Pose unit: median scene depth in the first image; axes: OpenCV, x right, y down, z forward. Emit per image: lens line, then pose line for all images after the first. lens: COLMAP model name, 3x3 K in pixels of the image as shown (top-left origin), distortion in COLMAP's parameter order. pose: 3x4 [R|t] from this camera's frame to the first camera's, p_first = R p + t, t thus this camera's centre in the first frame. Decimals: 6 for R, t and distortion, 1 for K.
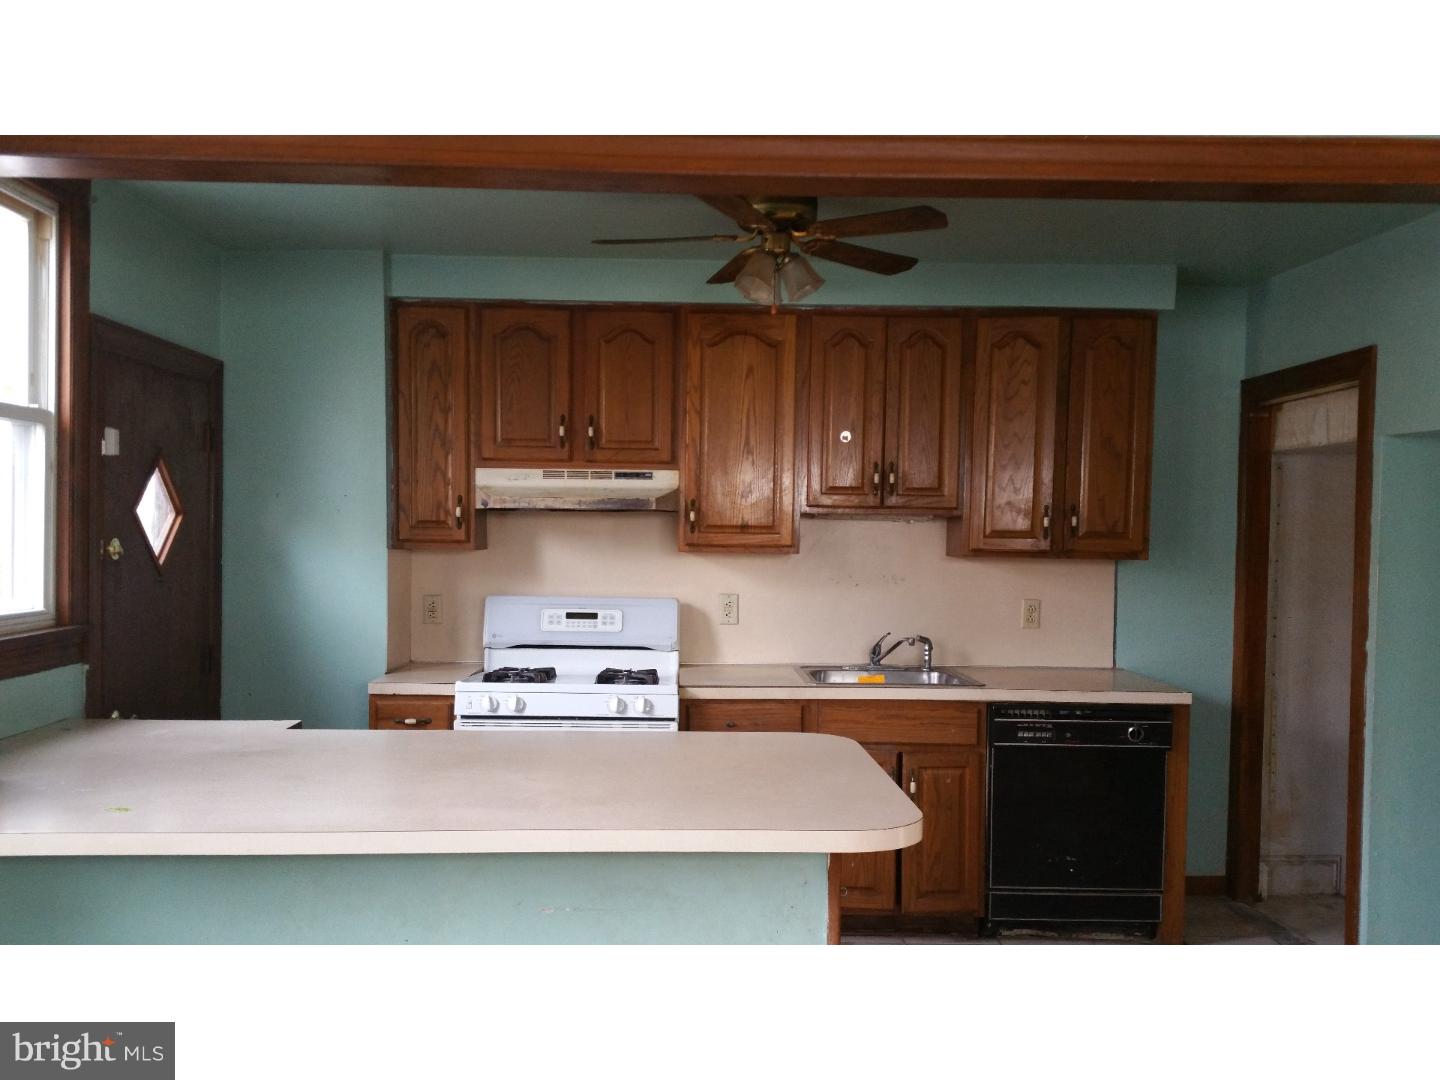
lens RADIAL K [[1159.5, 0, 713.5], [0, 1159.5, 566.0], [0, 0, 1]] dist [0.119640, -0.259782]
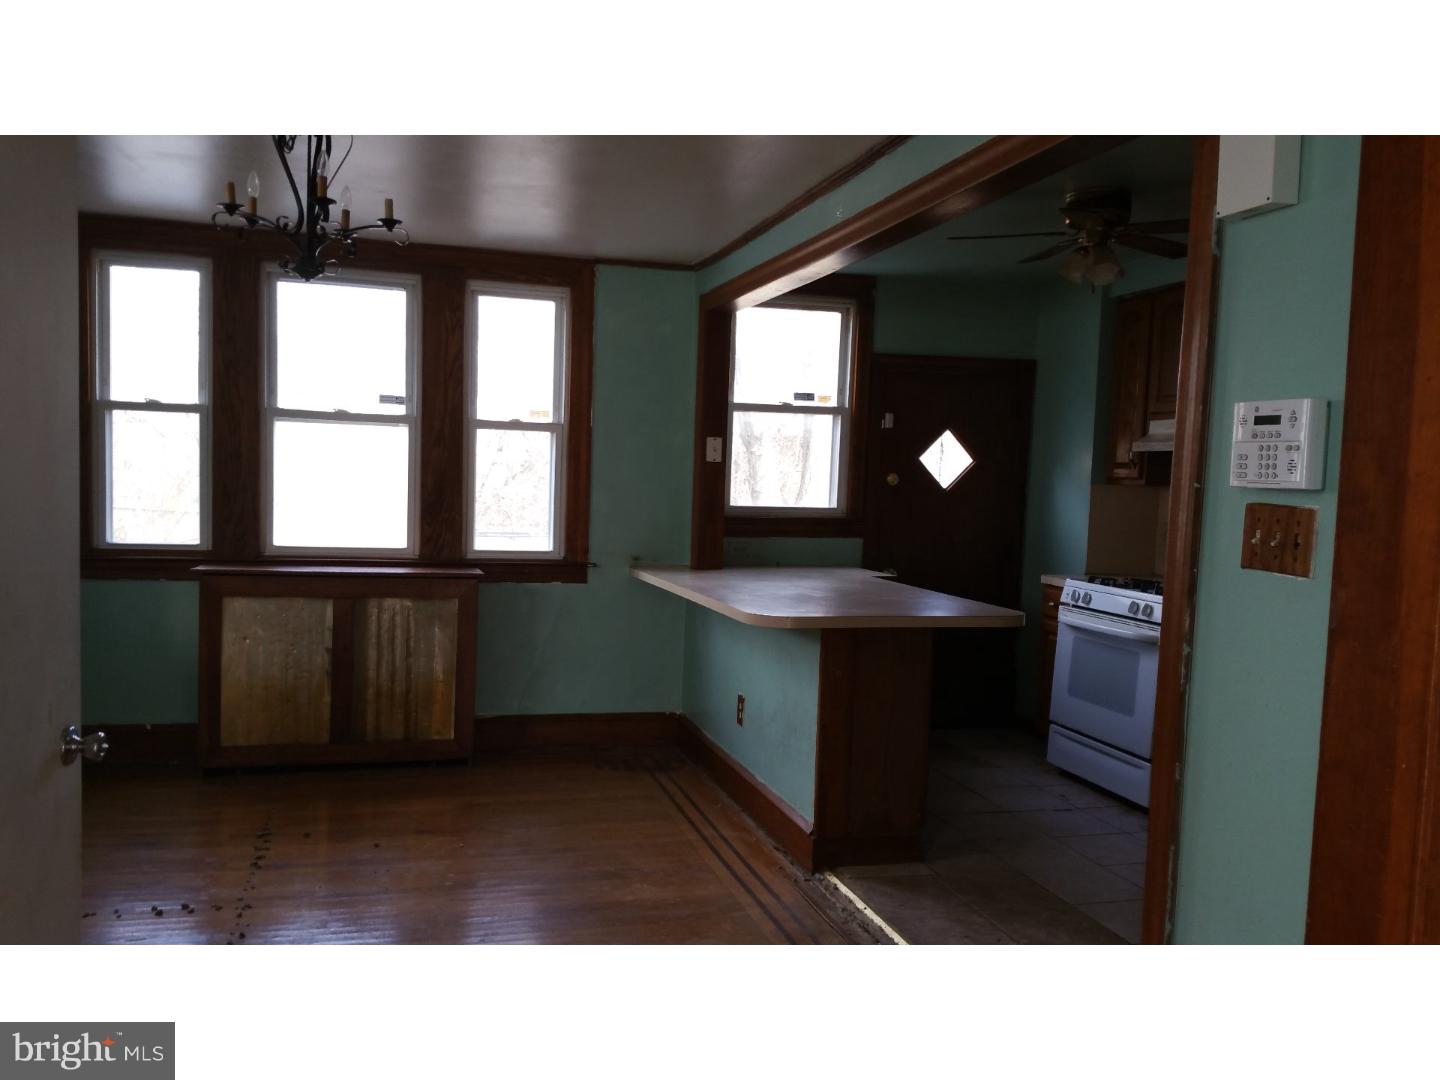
lens RADIAL K [[1159.5, 0, 713.5], [0, 1159.5, 566.0], [0, 0, 1]] dist [0.119640, -0.259782]
pose [[0.238172, 0.071638, -0.968577, 0.944834], [-0.047307, 0.996948, 0.062104, 0.016788], [0.970070, 0.031029, 0.240834, 0.233550]]
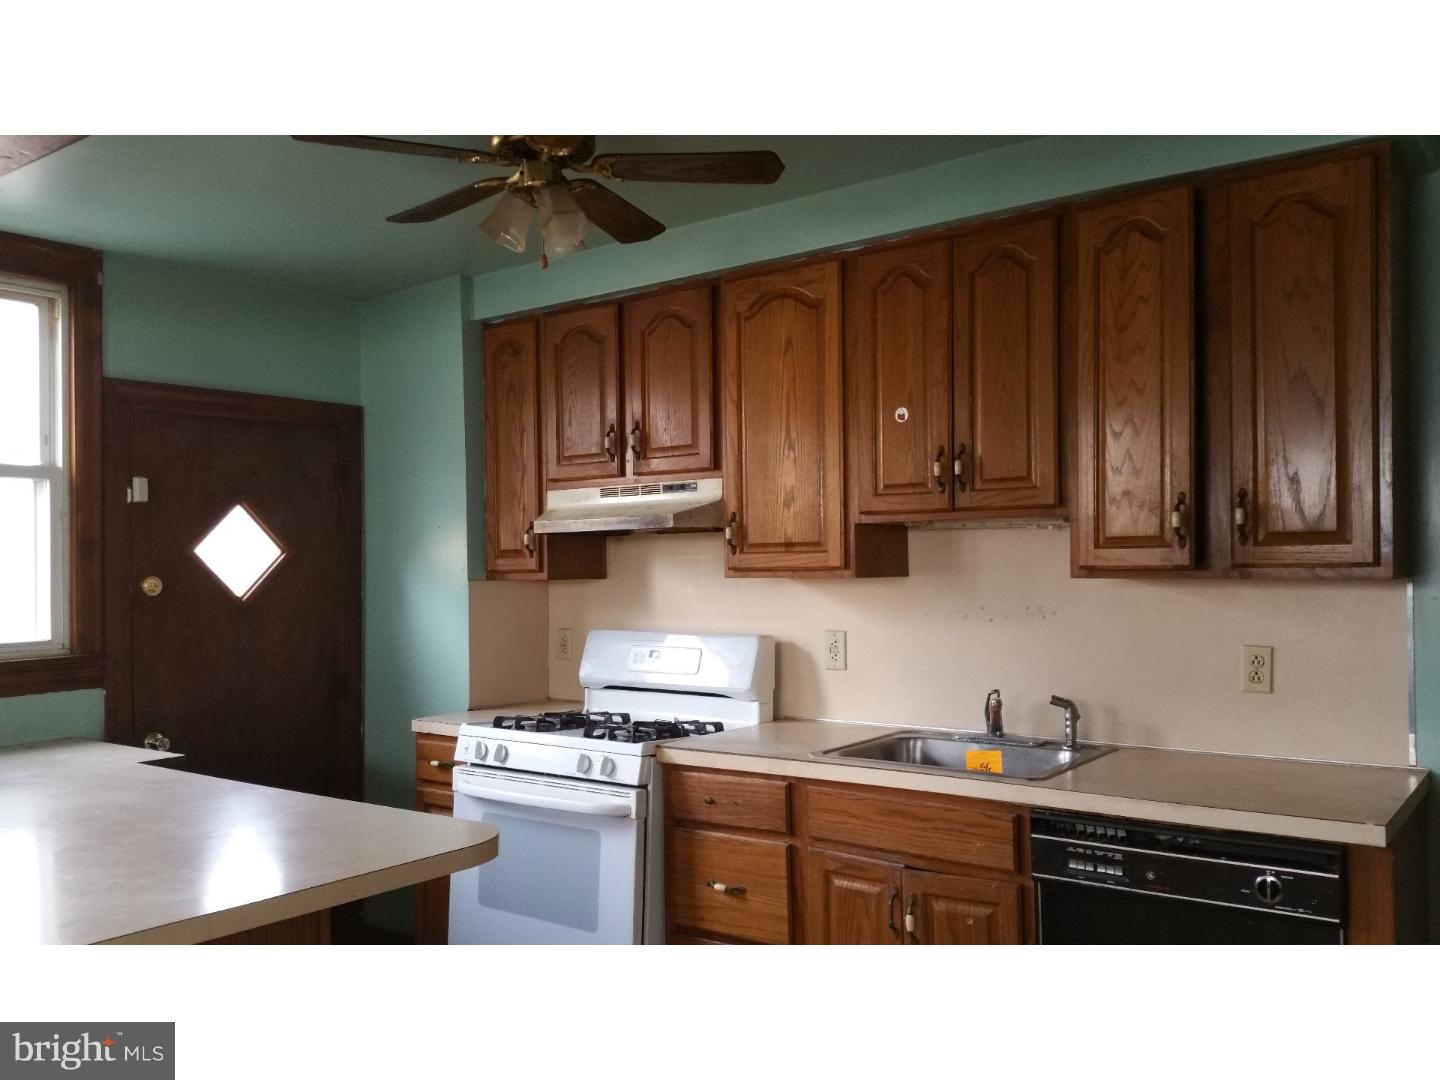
lens RADIAL K [[1159.5, 0, 713.5], [0, 1159.5, 566.0], [0, 0, 1]] dist [0.119640, -0.259782]
pose [[0.782600, -0.023019, -0.622099, 0.471301], [0.008538, 0.999619, -0.026247, 0.000340], [0.622466, 0.015229, 0.782498, 0.365567]]
